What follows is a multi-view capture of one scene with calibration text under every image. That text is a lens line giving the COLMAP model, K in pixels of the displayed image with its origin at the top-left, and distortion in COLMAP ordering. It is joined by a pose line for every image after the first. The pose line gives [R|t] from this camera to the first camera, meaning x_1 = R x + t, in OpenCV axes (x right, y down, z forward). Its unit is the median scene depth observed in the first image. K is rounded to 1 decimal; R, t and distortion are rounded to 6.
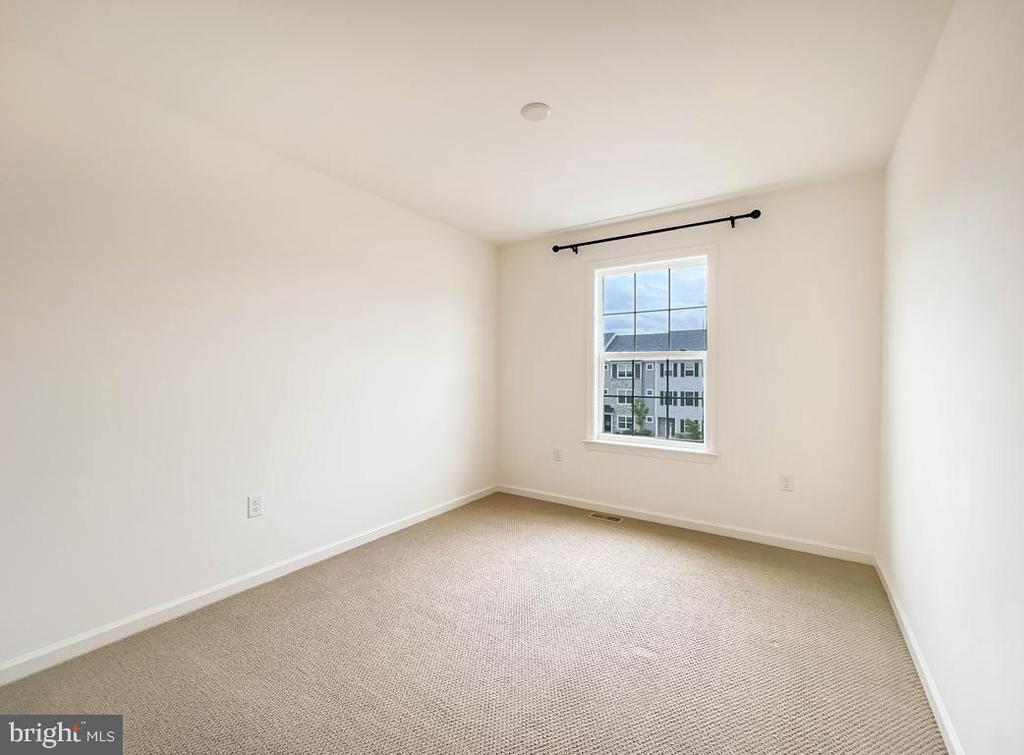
lens RADIAL K [[426.4, 0, 508.0], [0, 426.4, 360.5], [0, 0, 1]] dist [-0.001004, -0.000072]
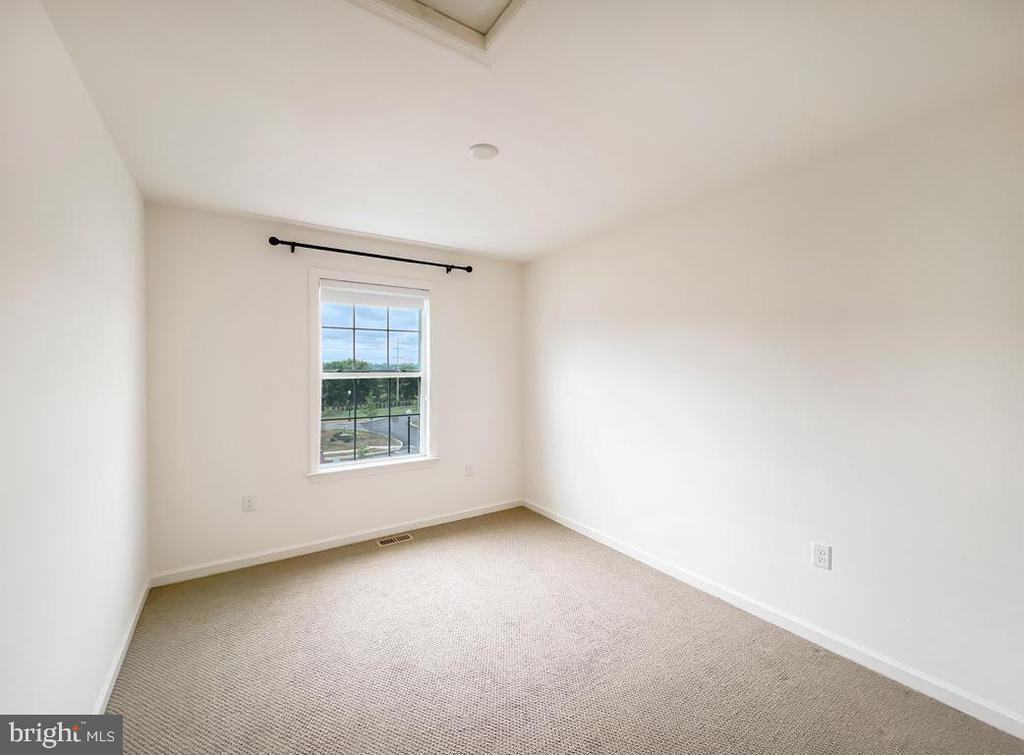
lens RADIAL K [[422.3, 0, 512.0], [0, 422.3, 377.5], [0, 0, 1]] dist [-0.016196, 0.000022]
pose [[0.376102, 0.006330, 0.926557, -0.535755], [0.012585, 0.999850, -0.011939, 0.010277], [-0.926493, 0.016150, 0.375965, 0.357324]]
